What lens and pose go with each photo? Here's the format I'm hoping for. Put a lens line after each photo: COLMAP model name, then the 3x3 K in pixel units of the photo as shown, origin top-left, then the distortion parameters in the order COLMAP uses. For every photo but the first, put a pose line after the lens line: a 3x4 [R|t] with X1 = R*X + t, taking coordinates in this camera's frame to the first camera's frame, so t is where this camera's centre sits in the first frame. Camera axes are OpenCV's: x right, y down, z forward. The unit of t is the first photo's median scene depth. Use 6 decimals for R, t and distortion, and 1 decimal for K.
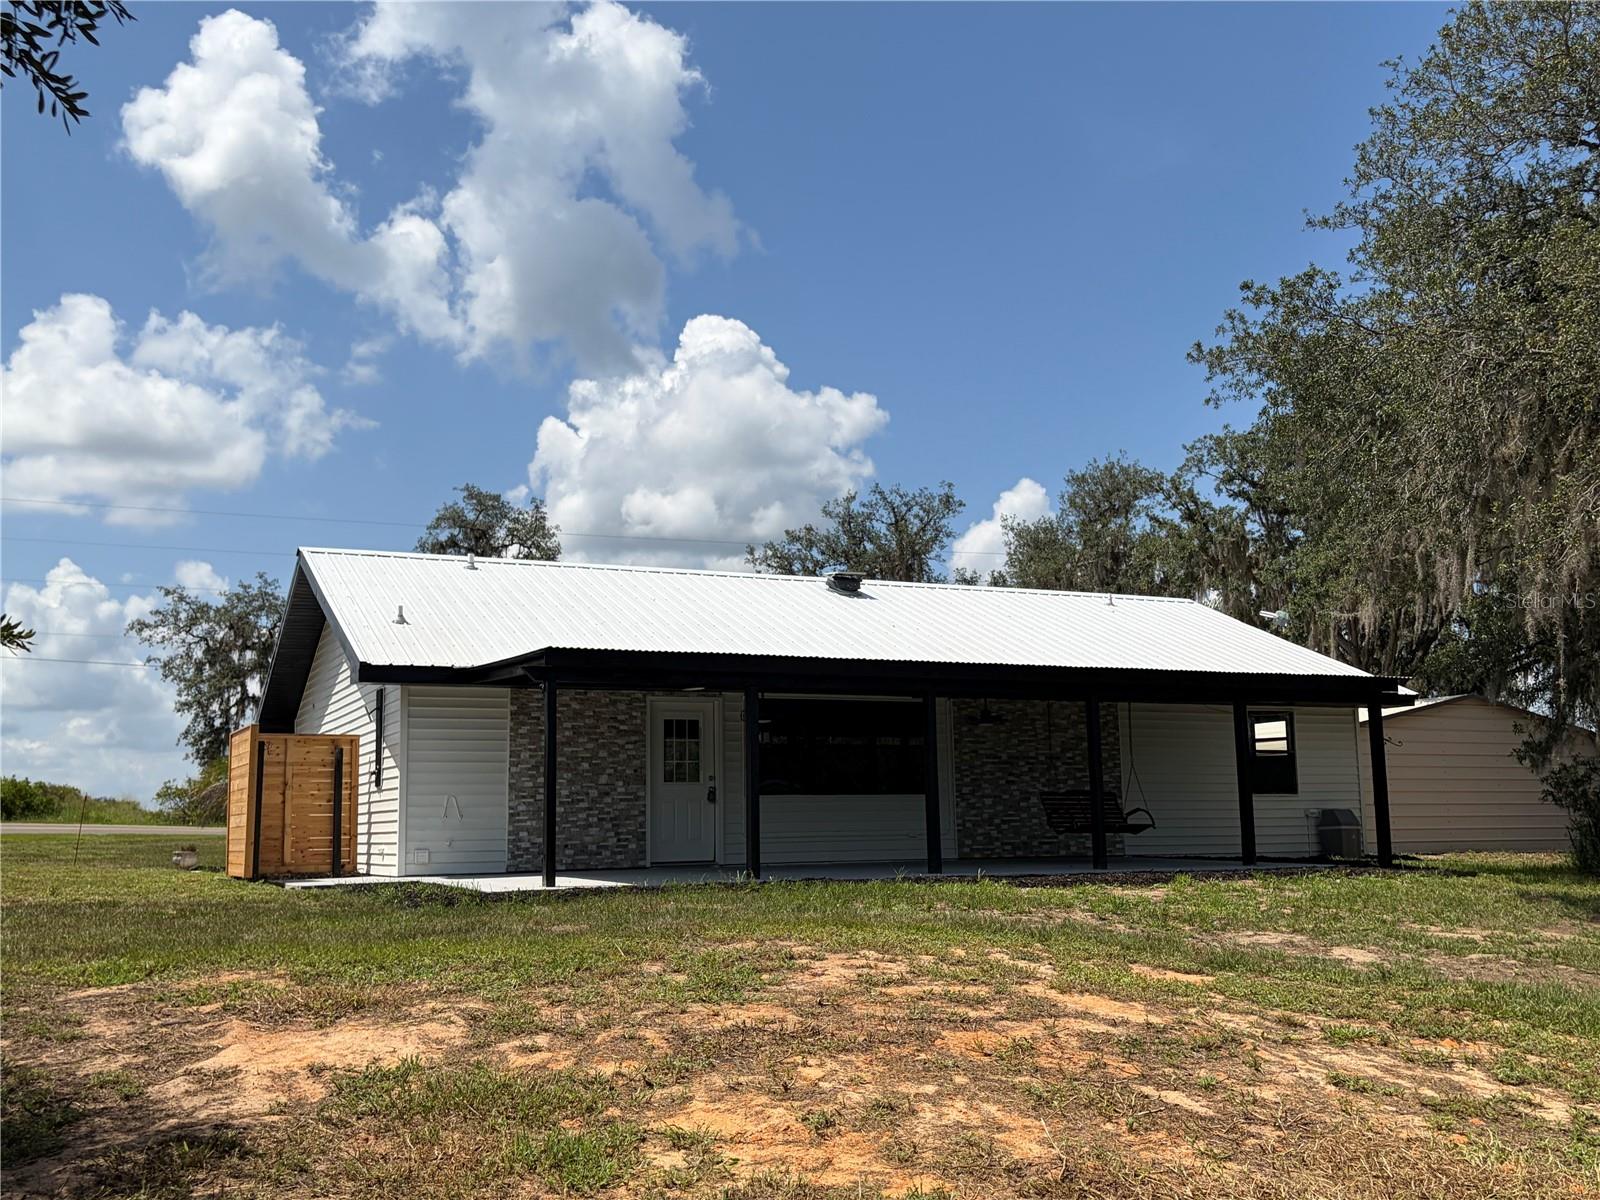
lens RADIAL K [[1526.9, 0, 800.0], [0, 1526.9, 600.0], [0, 0, 1]] dist [0.064653, -0.010771]
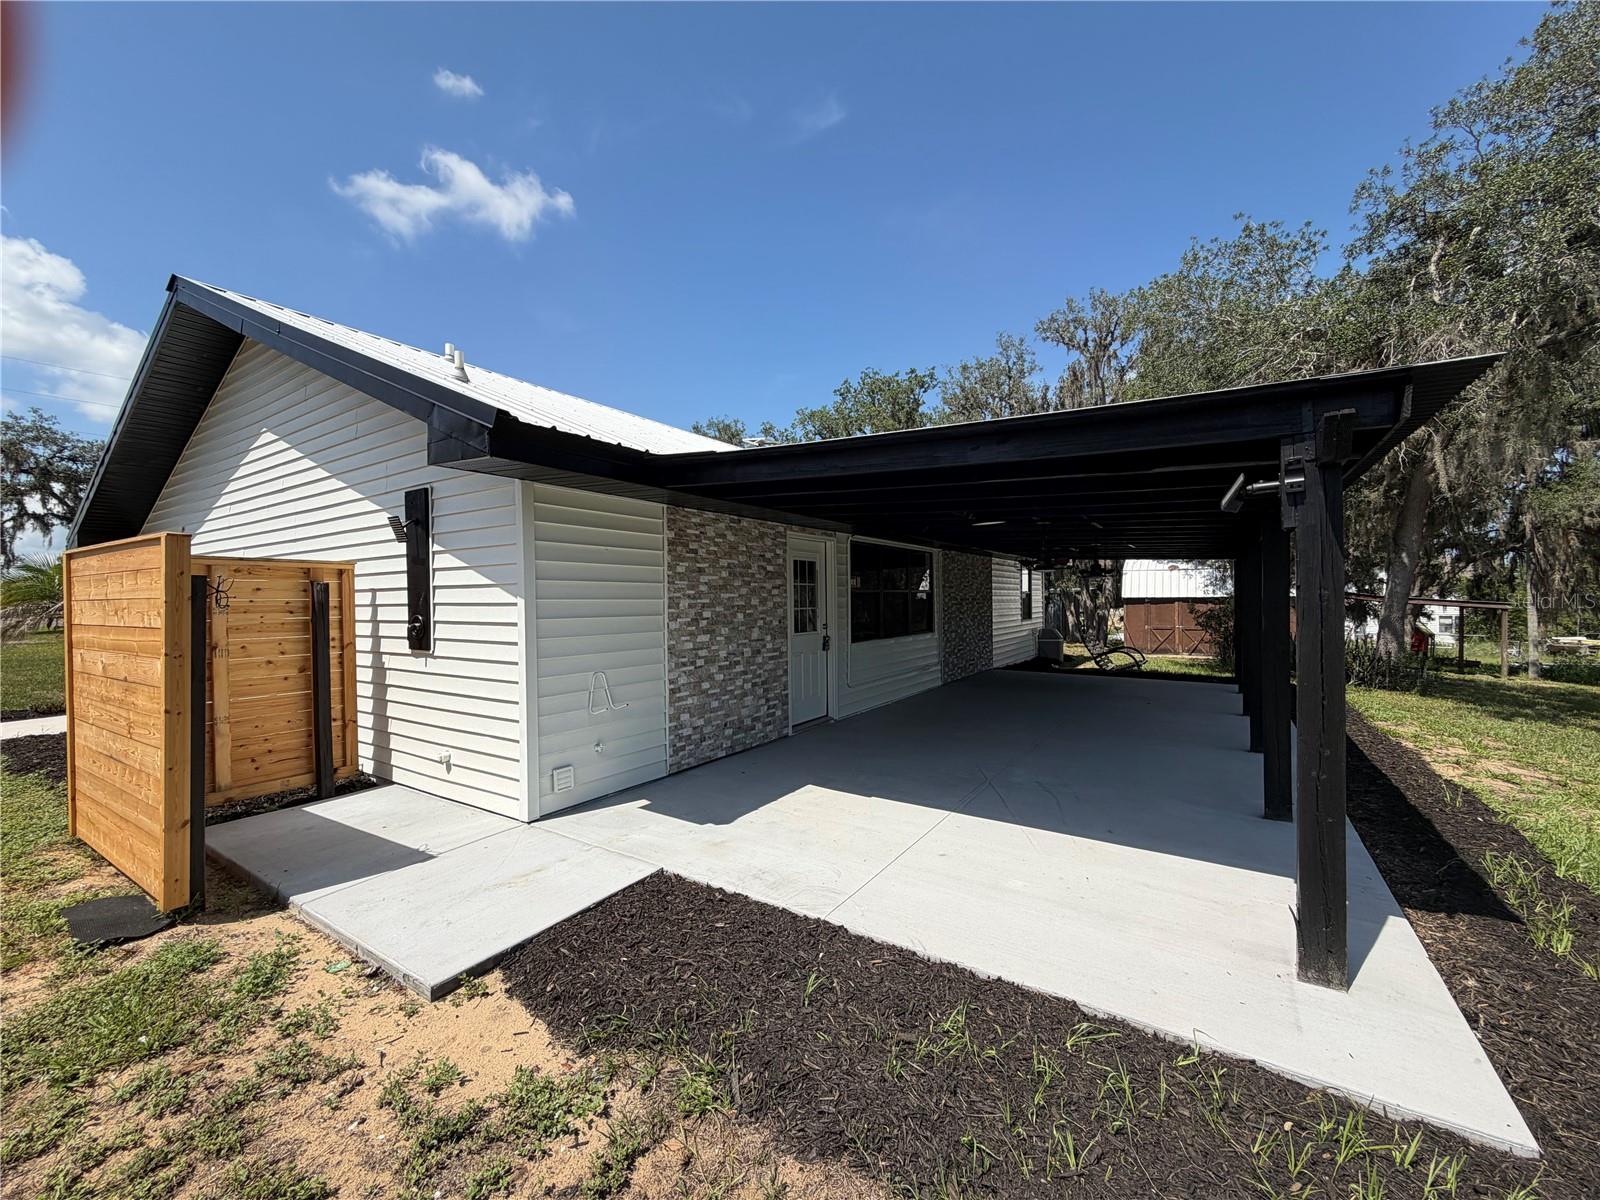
lens RADIAL K [[639.2, 0, 800.0], [0, 639.2, 600.0], [0, 0, 1]] dist [-0.002220, -0.000121]
pose [[0.852509, 0.009780, 0.522622, -0.274675], [-0.081876, 0.989982, 0.115032, 0.059683], [-0.516261, -0.140856, 0.844769, 0.701683]]
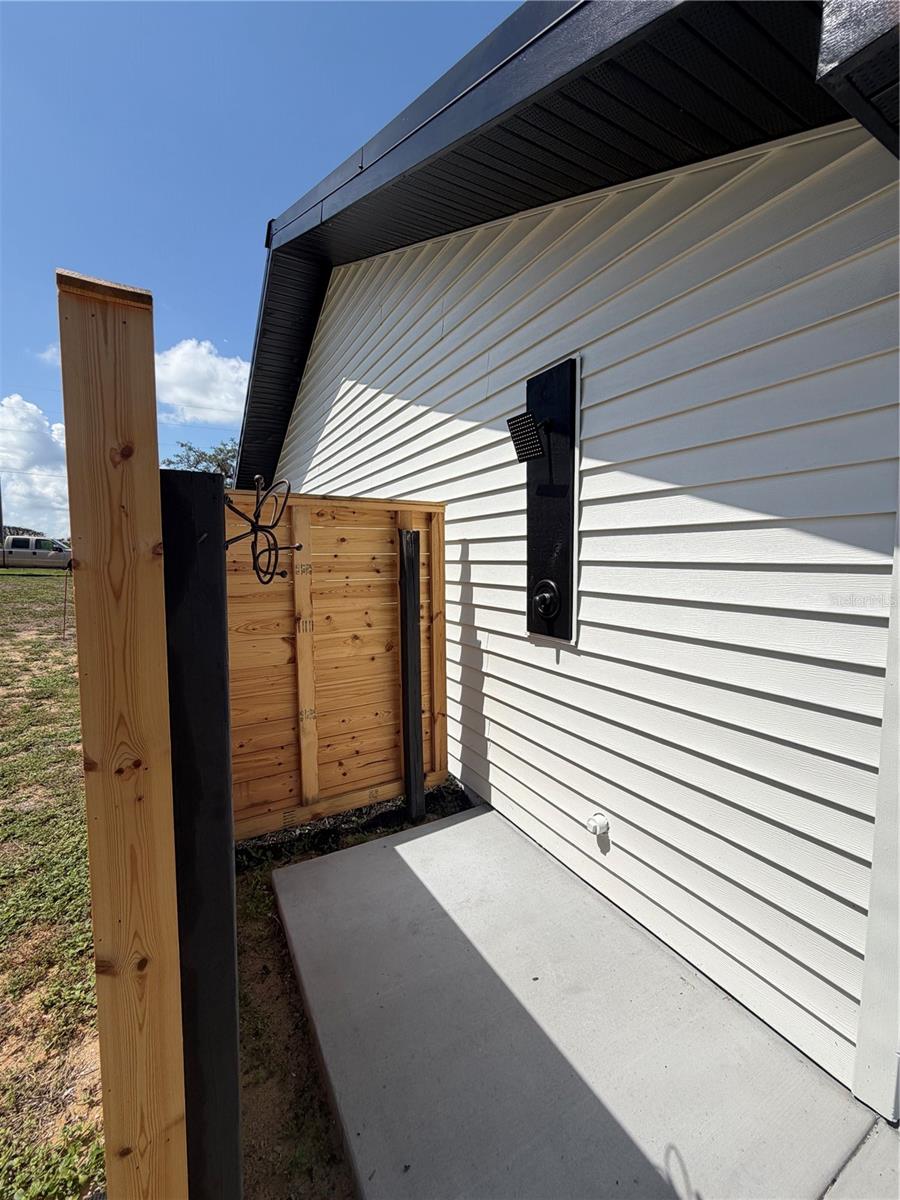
lens RADIAL K [[478.5, 0, 450.0], [0, 478.5, 600.0], [0, 0, 1]] dist [0.013531, -0.000020]
pose [[0.997165, 0.008569, 0.074750, -0.303207], [-0.025784, 0.972254, 0.232503, 0.084780], [-0.070684, -0.233772, 0.969719, 0.876455]]
